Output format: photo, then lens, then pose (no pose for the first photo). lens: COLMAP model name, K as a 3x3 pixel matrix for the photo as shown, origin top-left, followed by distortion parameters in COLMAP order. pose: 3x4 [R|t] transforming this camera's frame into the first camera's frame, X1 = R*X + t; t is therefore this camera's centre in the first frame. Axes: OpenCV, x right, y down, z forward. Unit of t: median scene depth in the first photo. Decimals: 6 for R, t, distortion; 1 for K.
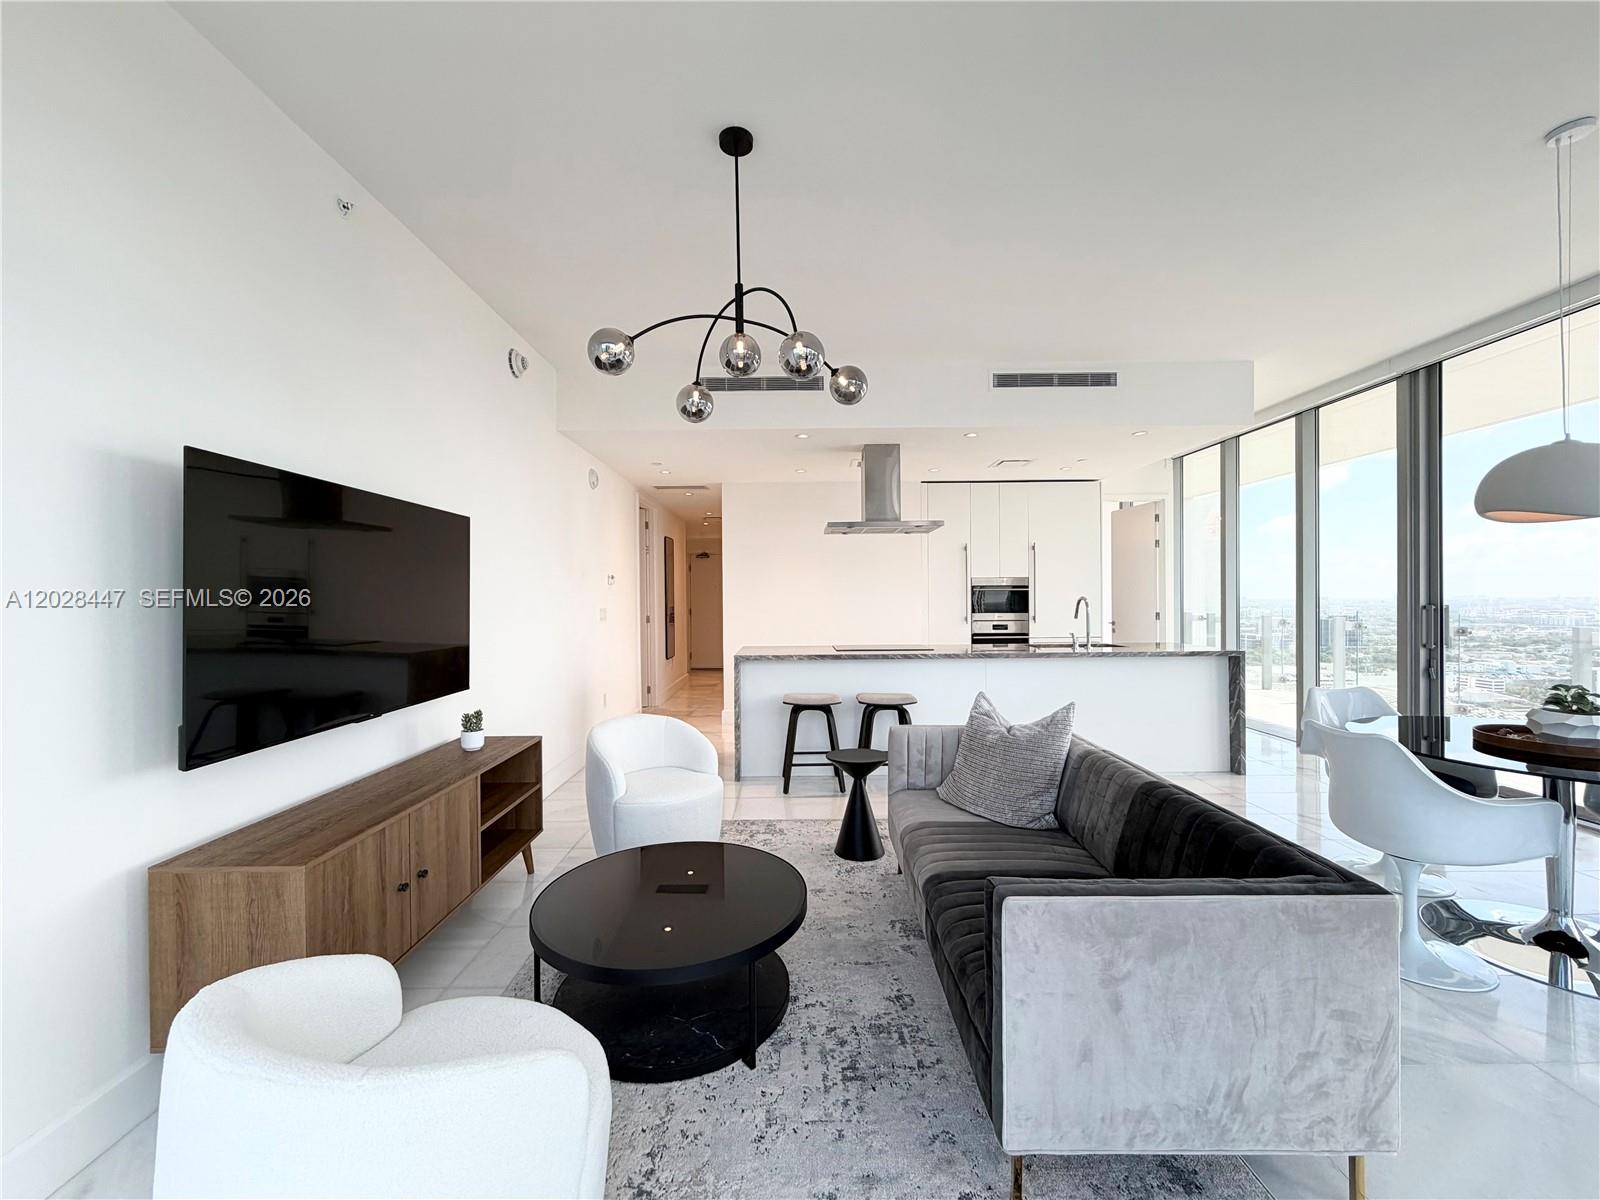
lens RADIAL K [[644.8, 0, 789.0], [0, 644.8, 600.7], [0, 0, 1]] dist [-0.003316, 0.001469]
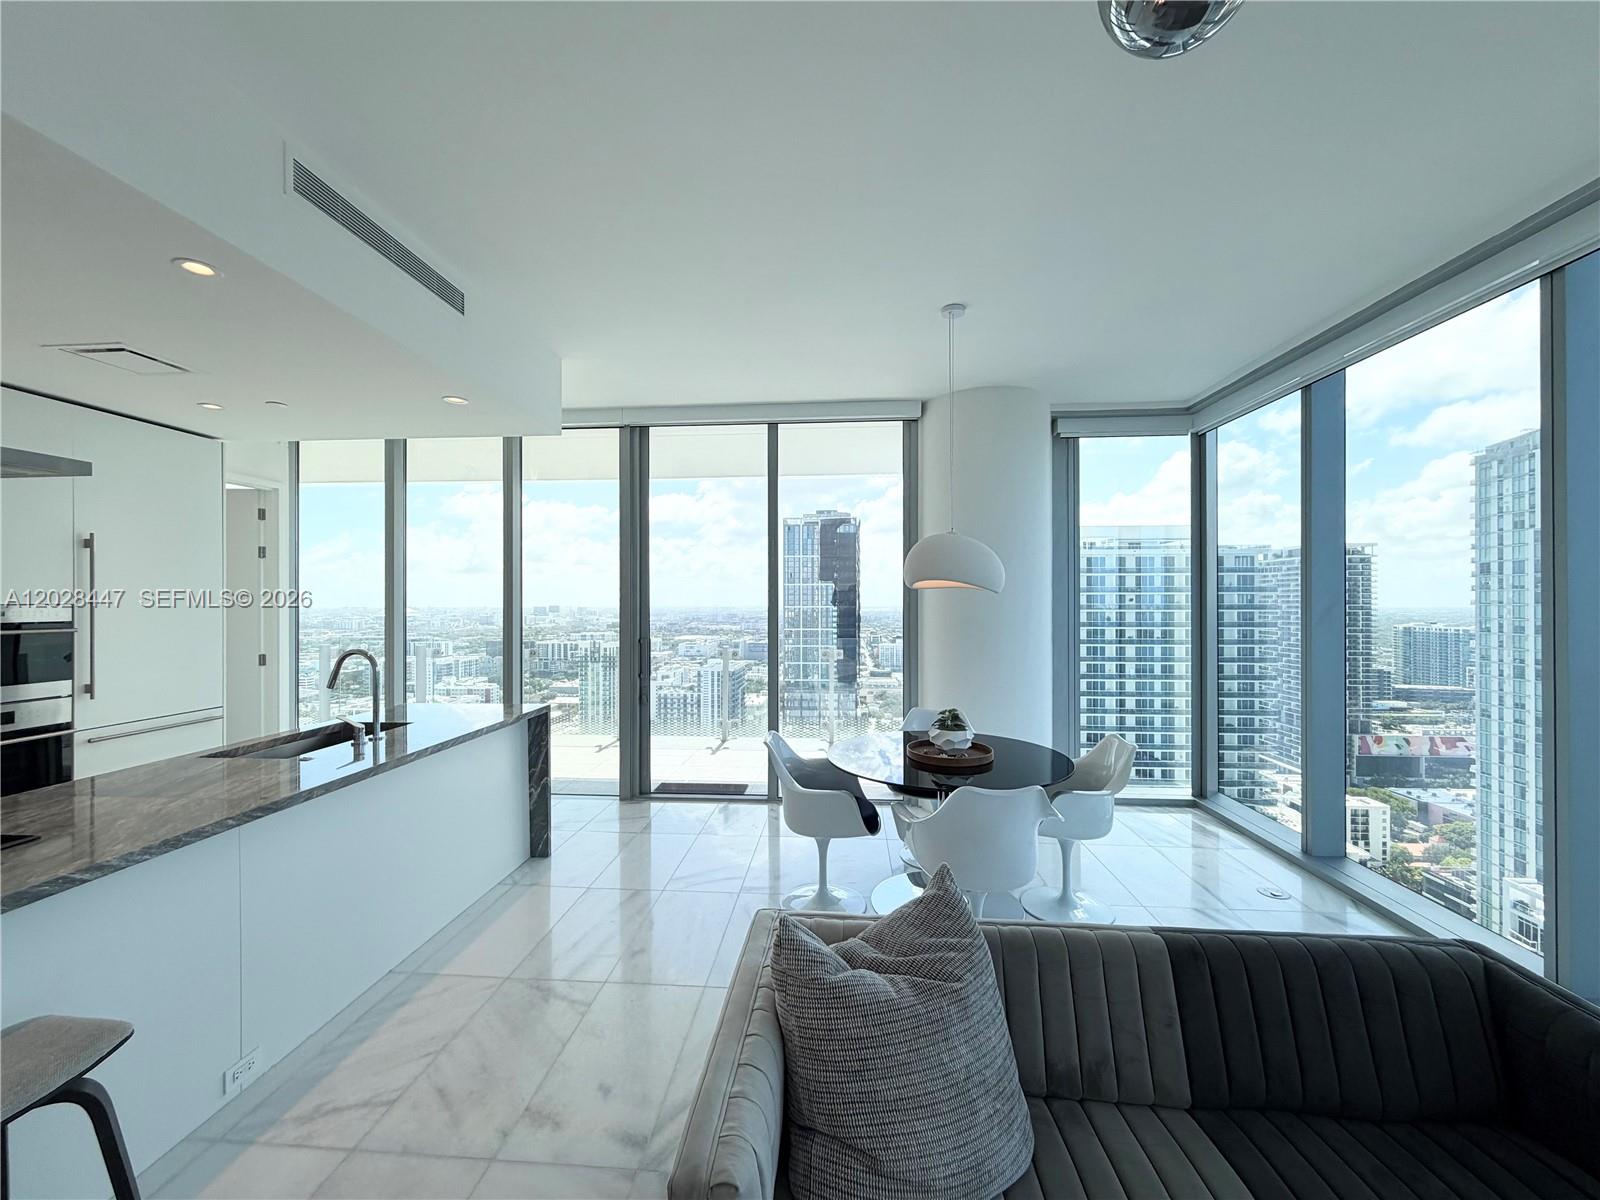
lens RADIAL K [[644.8, 0, 803.5], [0, 644.8, 605.4], [0, 0, 1]] dist [-0.003316, 0.001469]
pose [[0.072589, 0.001678, 0.997361, -0.094112], [0.004332, 0.999989, -0.001998, -0.047657], [-0.997353, 0.004465, 0.072581, 0.636365]]
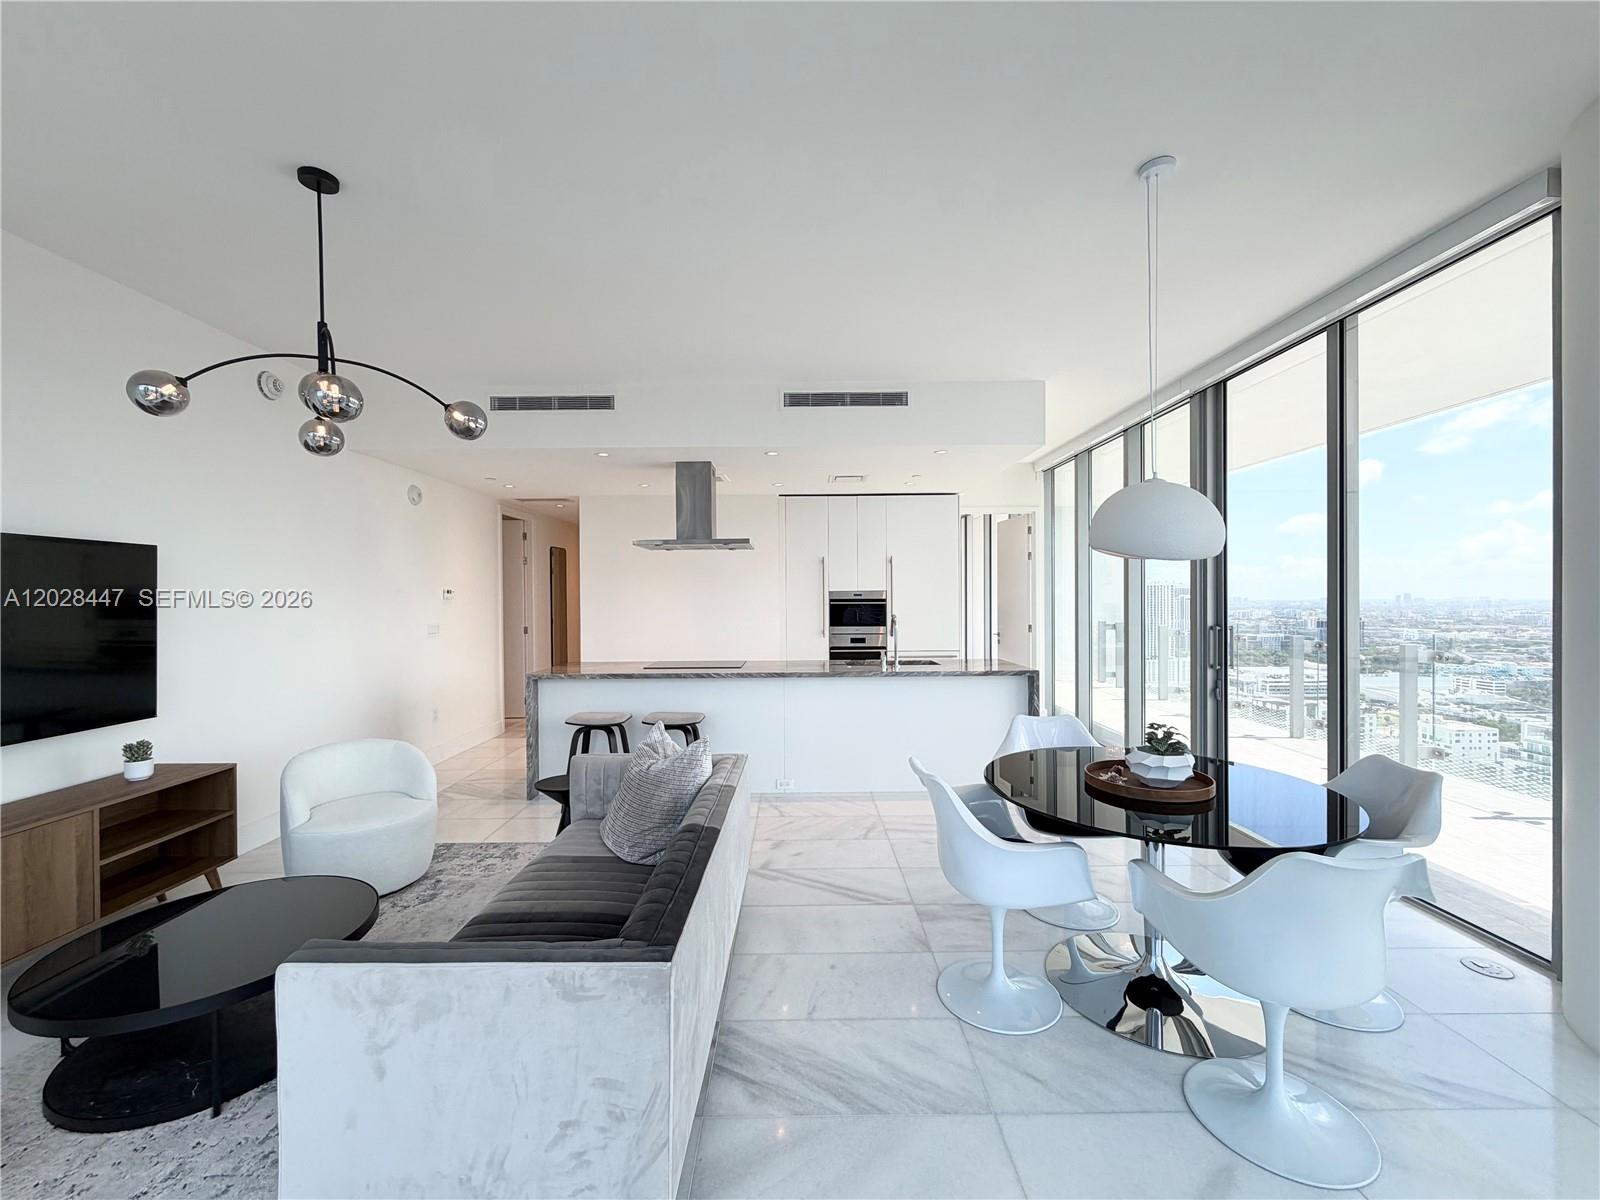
lens RADIAL K [[644.8, 0, 795.4], [0, 644.8, 601.6], [0, 0, 1]] dist [-0.003316, 0.001469]
pose [[0.999998, 0.001221, -0.001323, 0.342720], [-0.001218, 0.999997, 0.001974, -0.031549], [0.001325, -0.001973, 0.999997, 0.000661]]
